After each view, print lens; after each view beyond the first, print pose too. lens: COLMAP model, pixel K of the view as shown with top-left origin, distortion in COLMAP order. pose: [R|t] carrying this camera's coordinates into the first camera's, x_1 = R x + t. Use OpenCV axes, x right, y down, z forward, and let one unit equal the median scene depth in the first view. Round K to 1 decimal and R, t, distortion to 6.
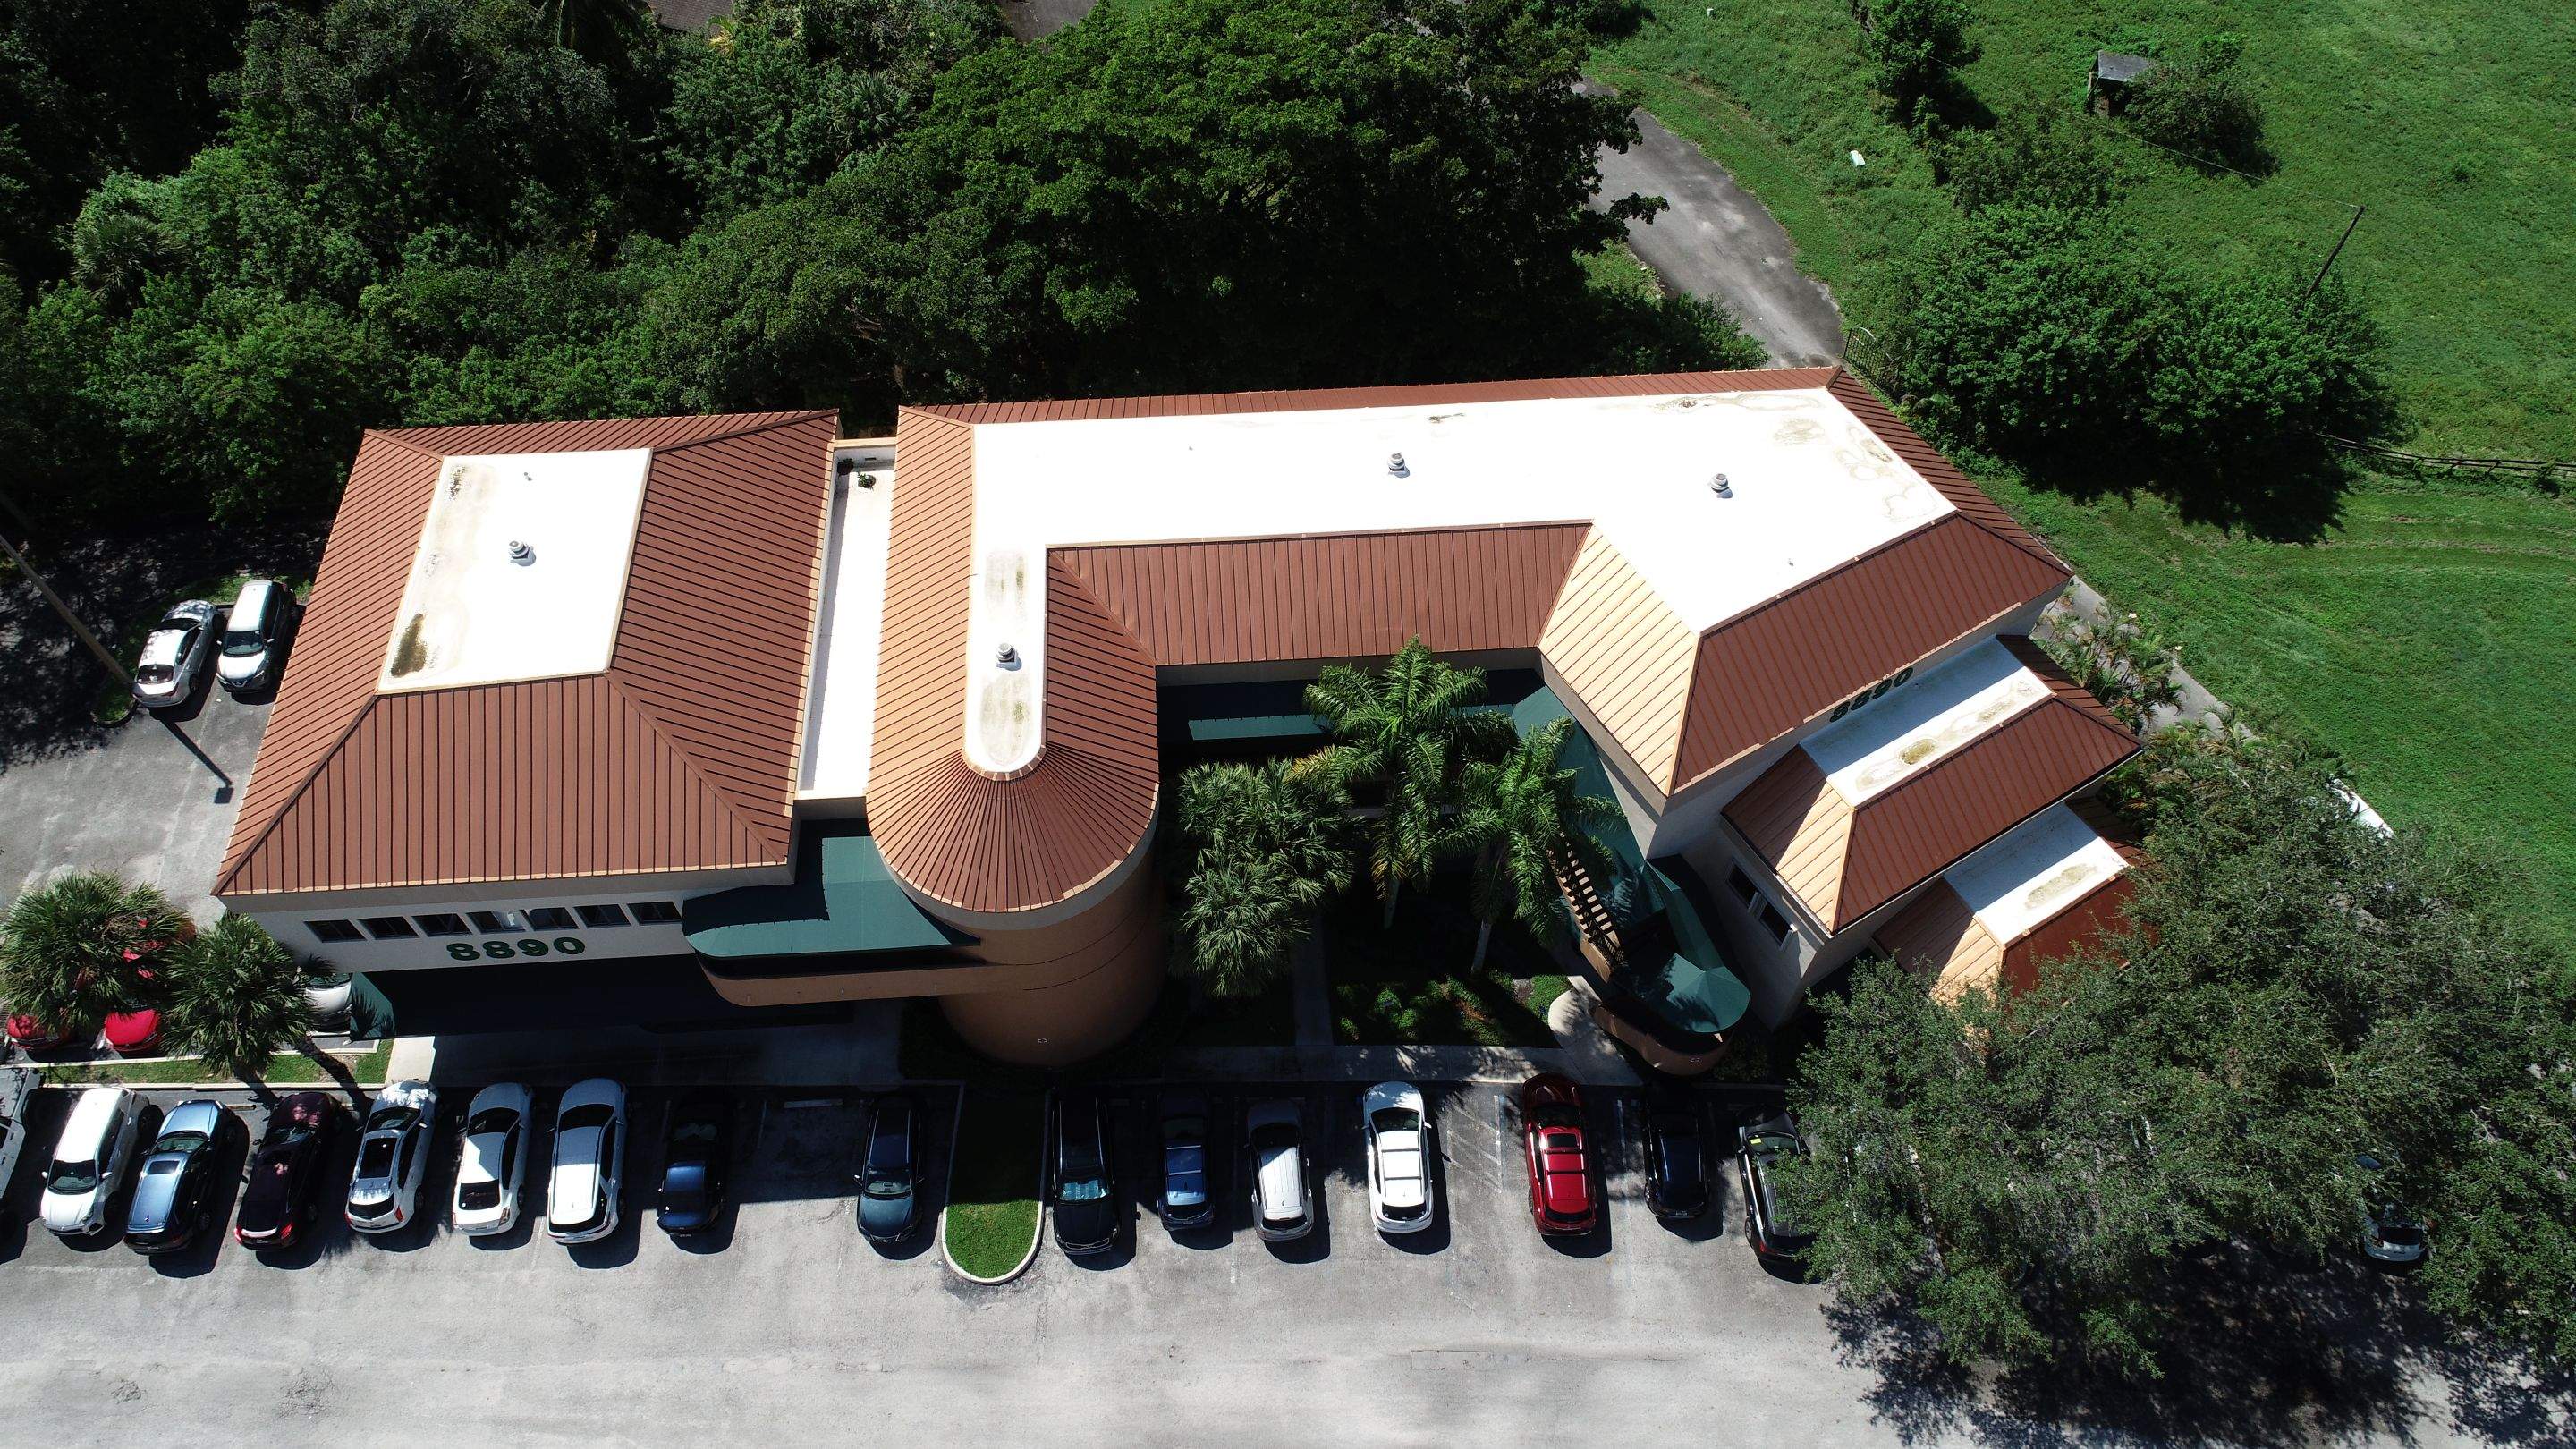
lens RADIAL K [[1724.8, 0, 1281.4], [0, 1724.8, 725.8], [0, 0, 1]] dist [-0.007628, 0.004194]
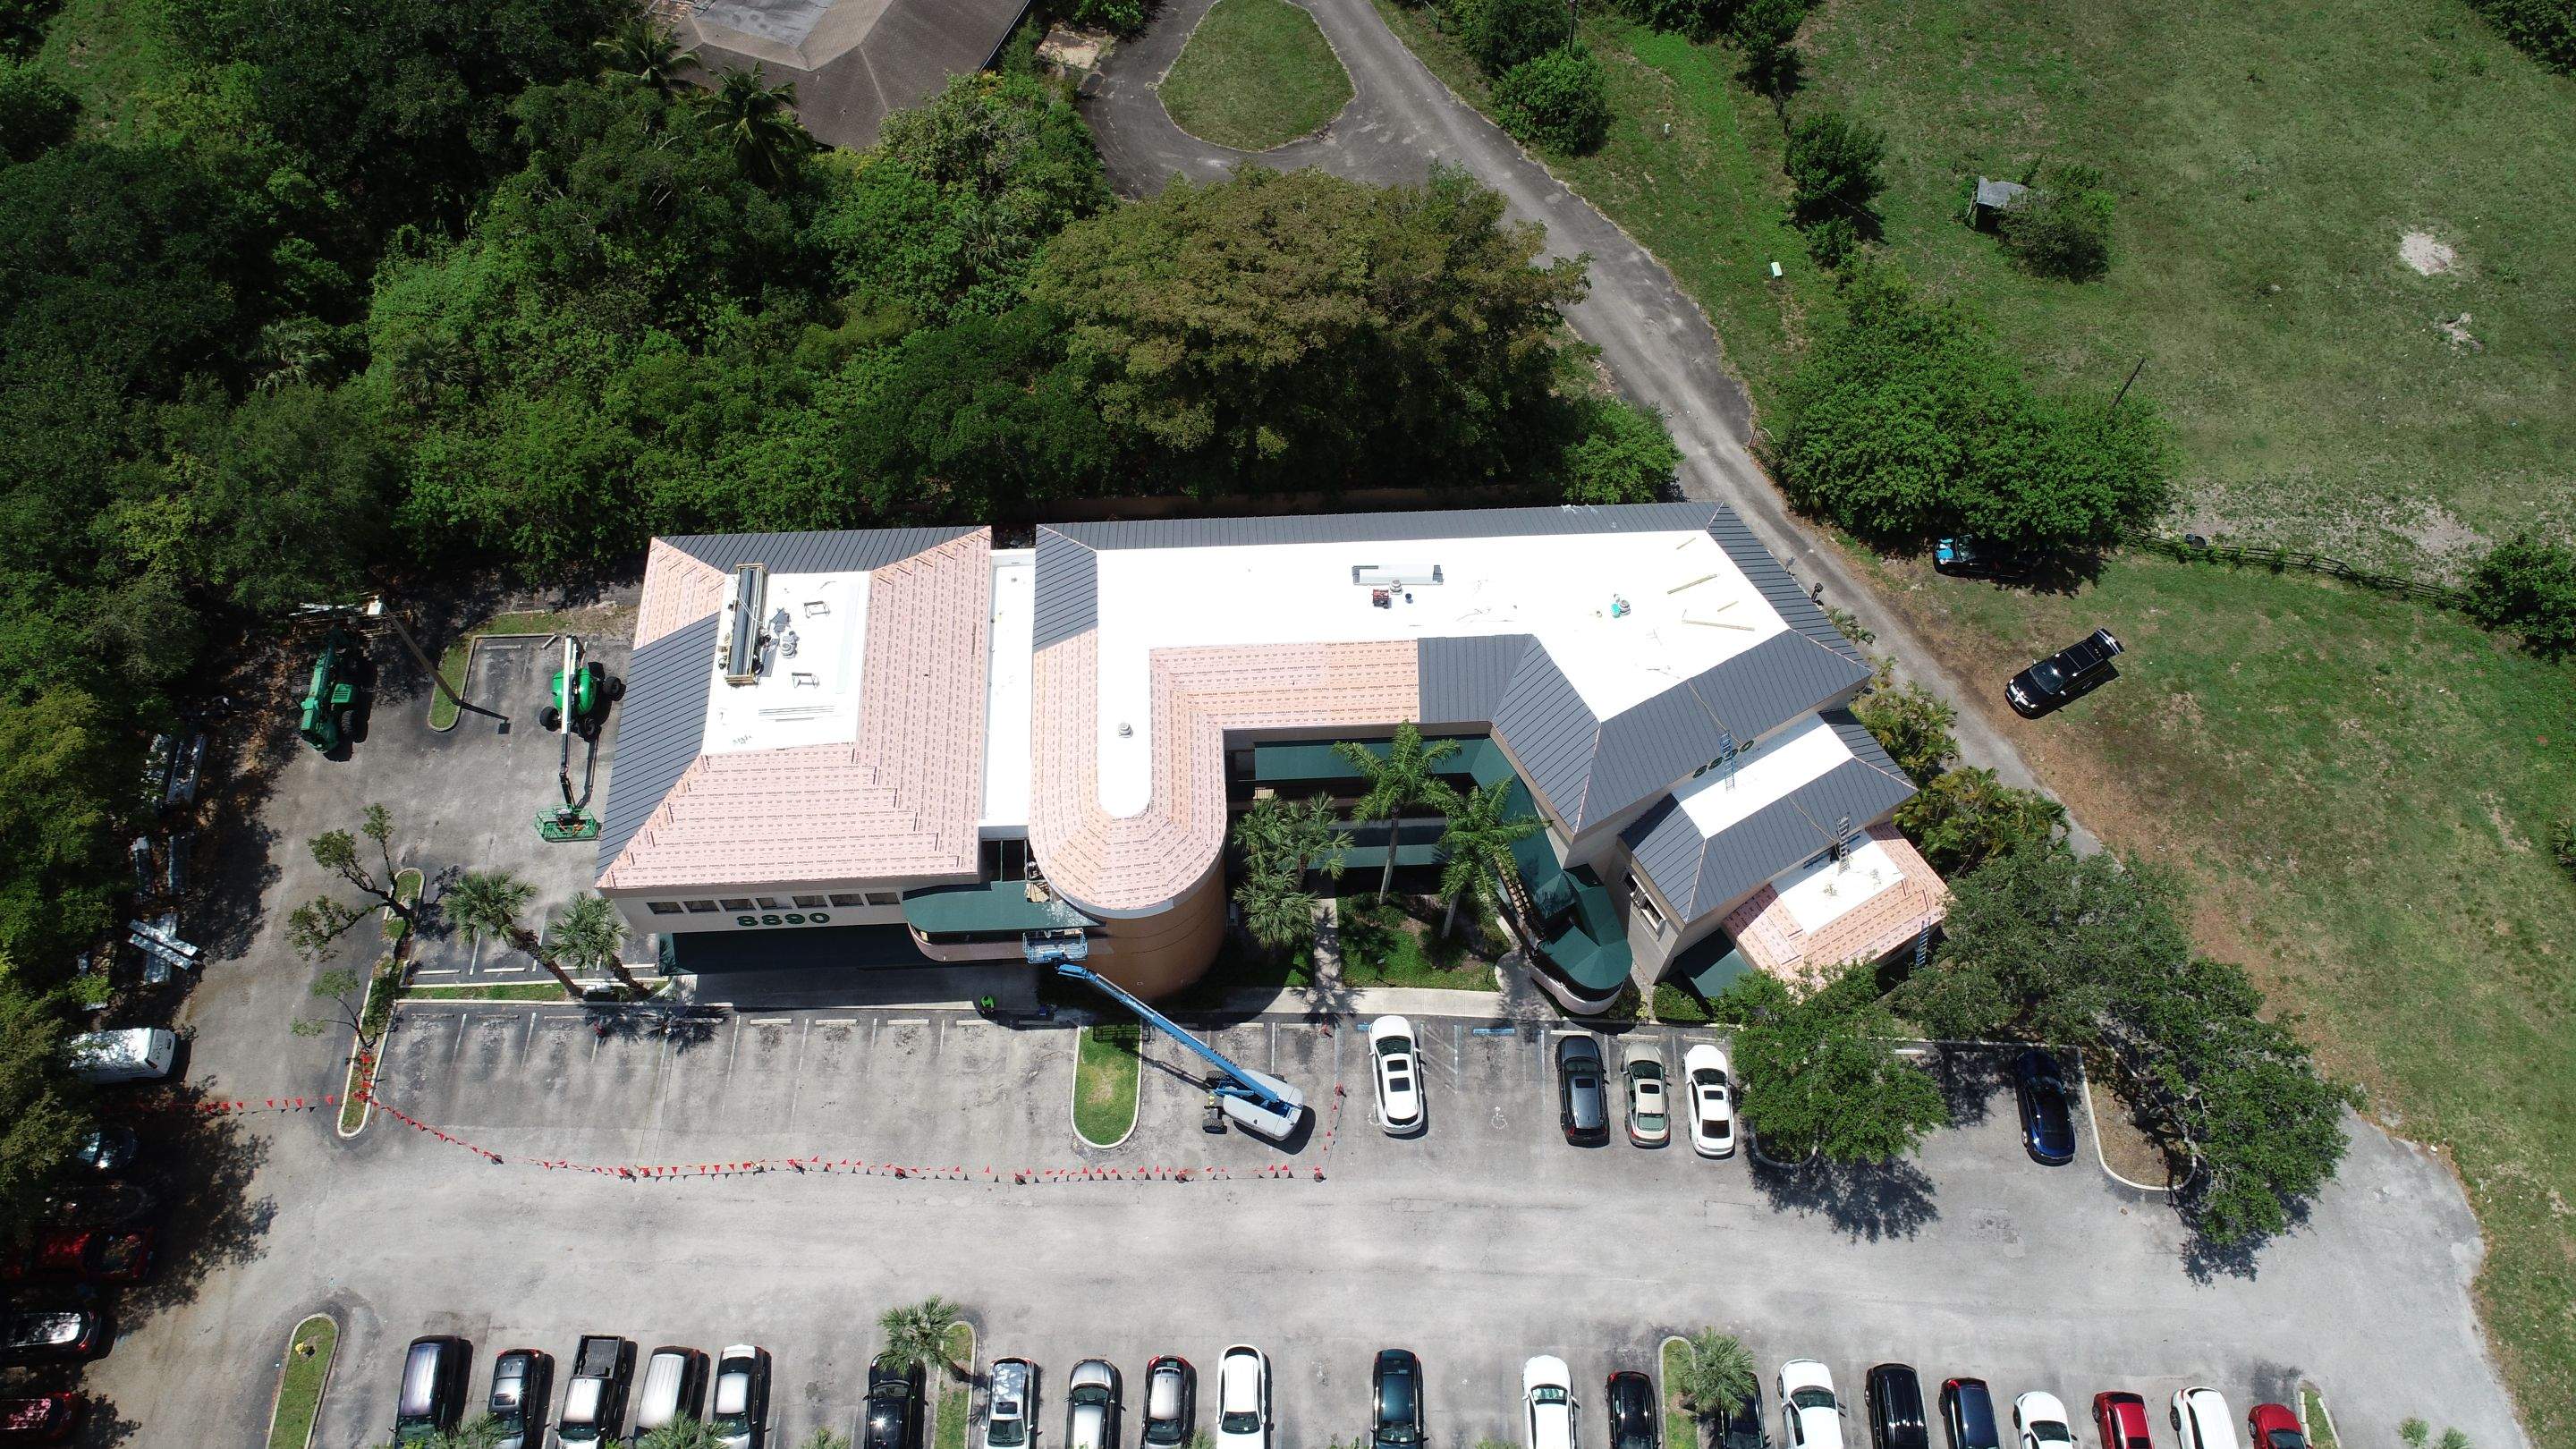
lens RADIAL K [[1724.8, 0, 1291.6], [0, 1724.8, 719.6], [0, 0, 1]] dist [-0.007628, 0.004194]
pose [[0.999845, 0.017585, 0.001234, -0.018701], [-0.017627, 0.996575, 0.080790, -0.159953], [0.000191, -0.080799, 0.996730, -0.427581]]
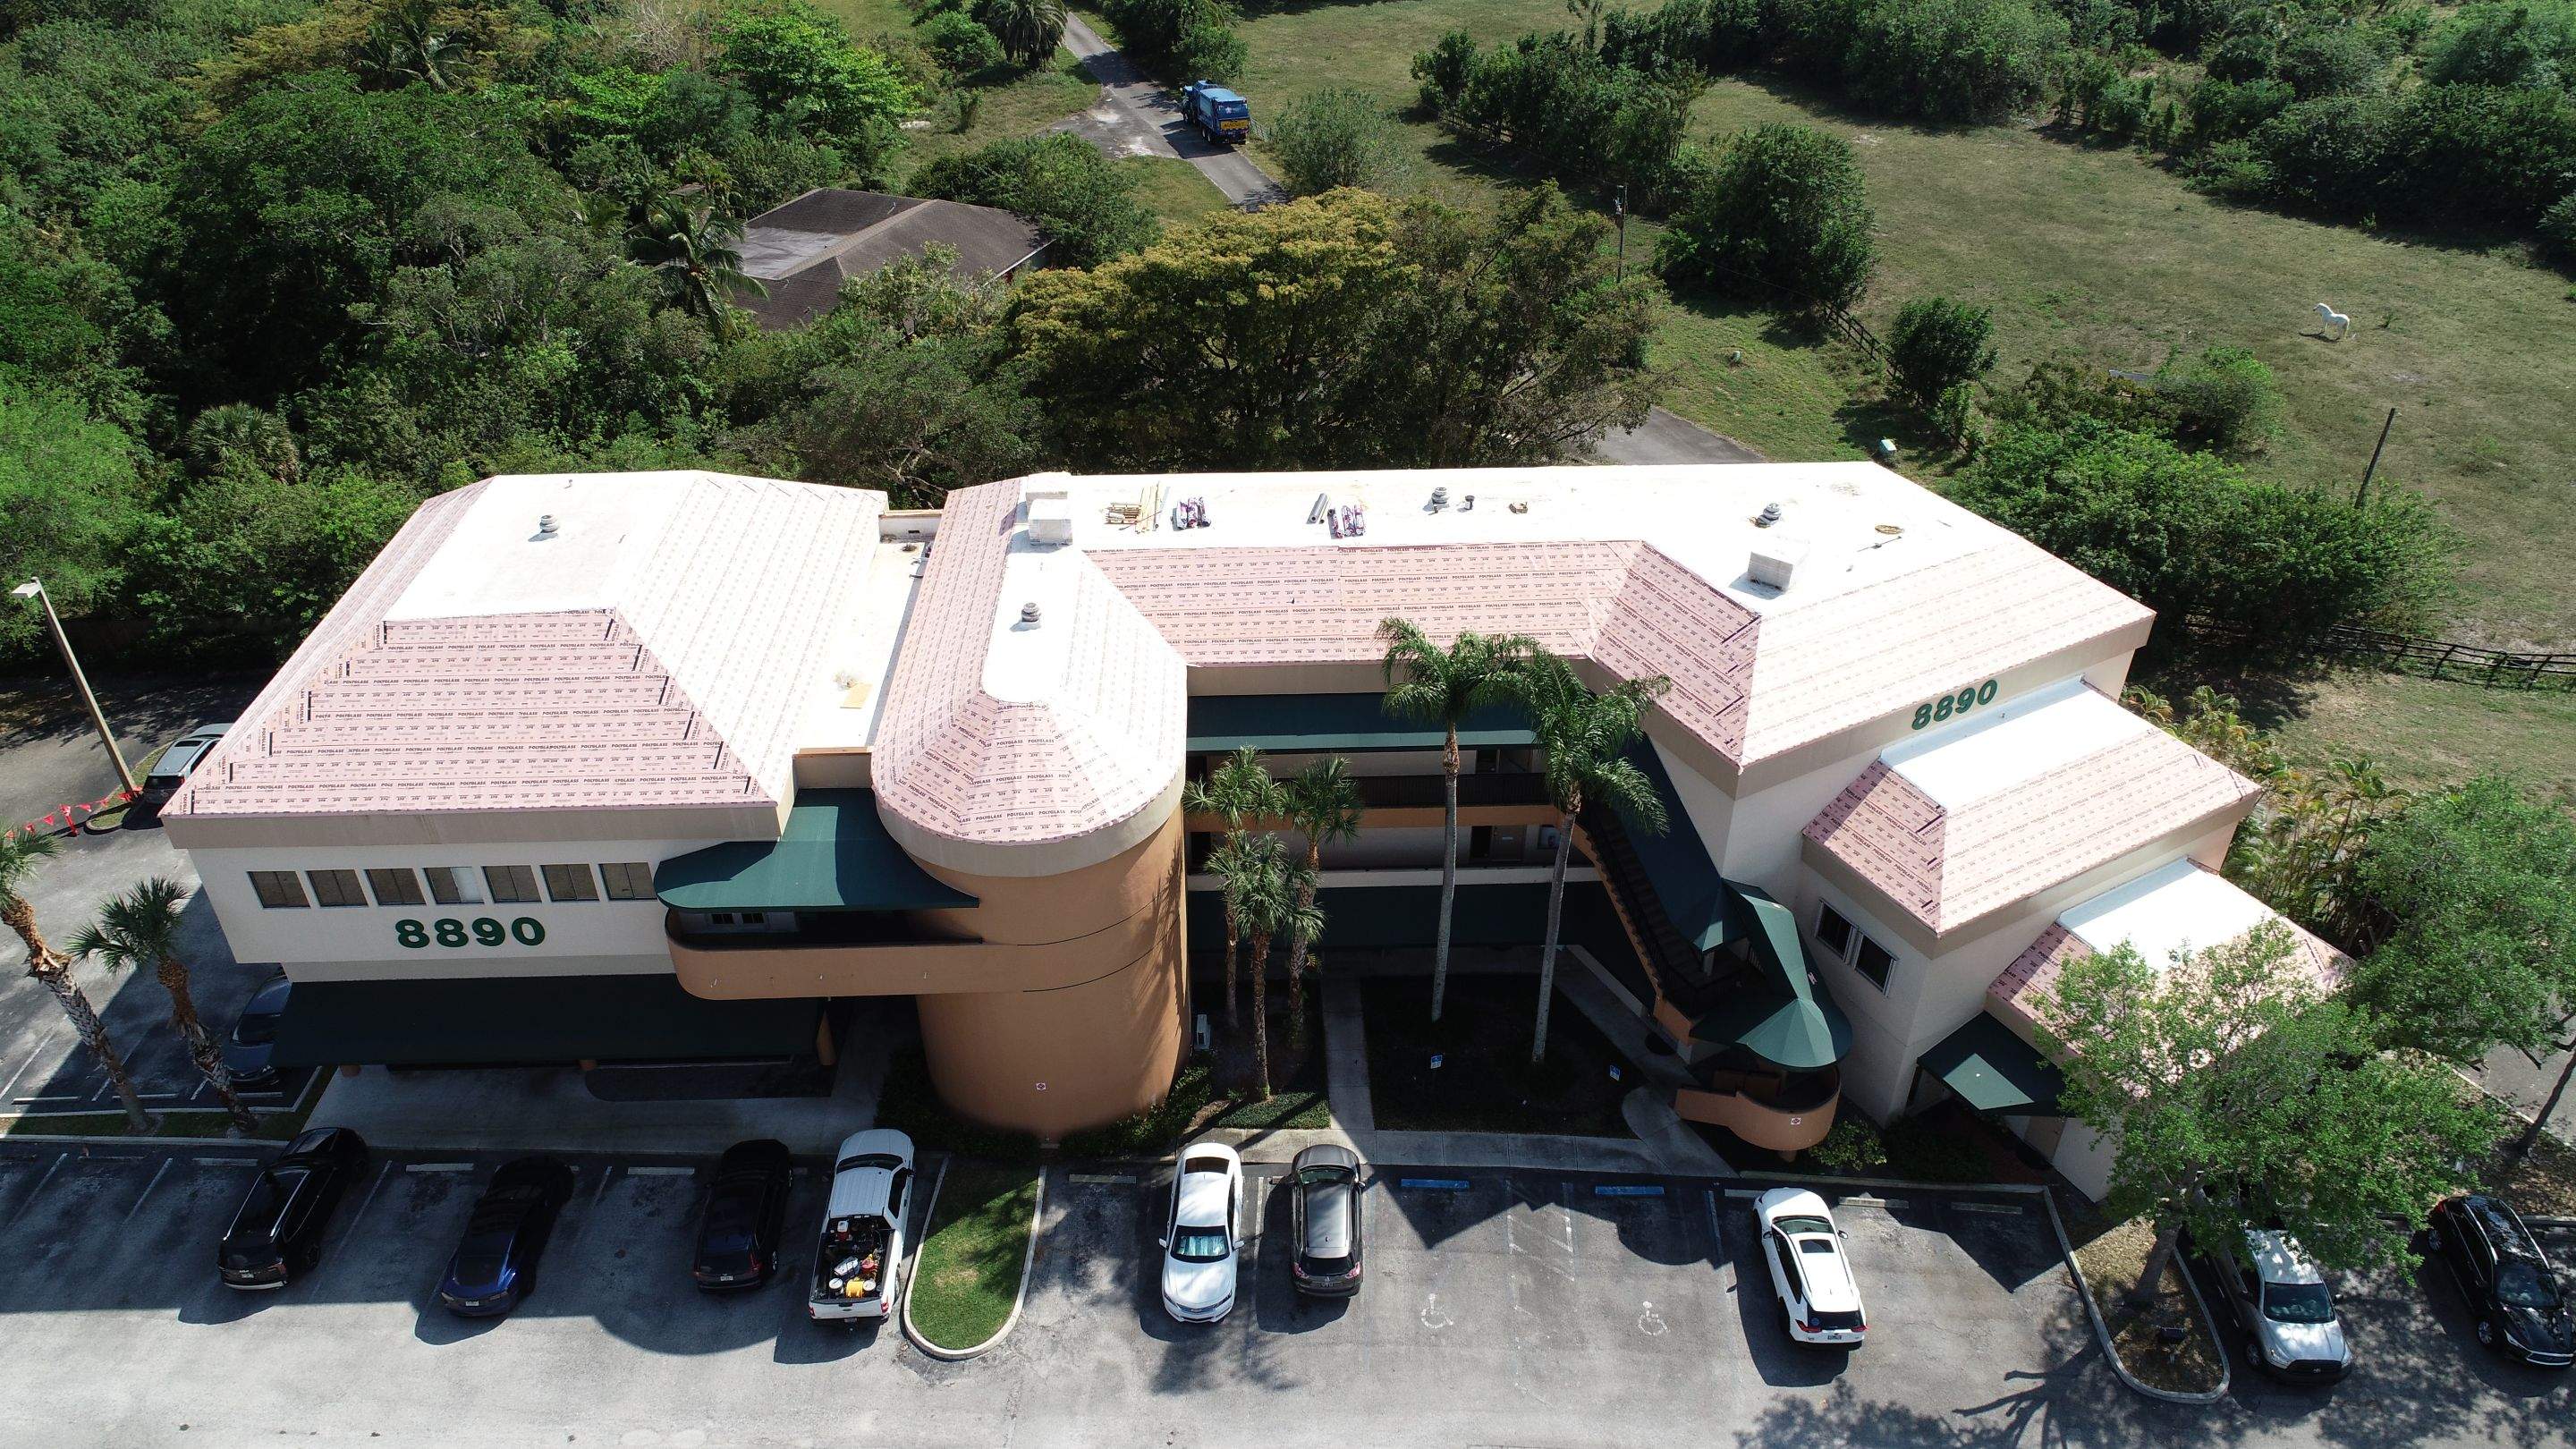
lens RADIAL K [[1724.8, 0, 1287.5], [0, 1724.8, 725.5], [0, 0, 1]] dist [-0.007628, 0.004194]
pose [[0.999353, 0.012019, -0.033885, 0.014315], [-0.023330, 0.933885, -0.356811, 0.331606], [0.027356, 0.357371, 0.933562, 0.124070]]
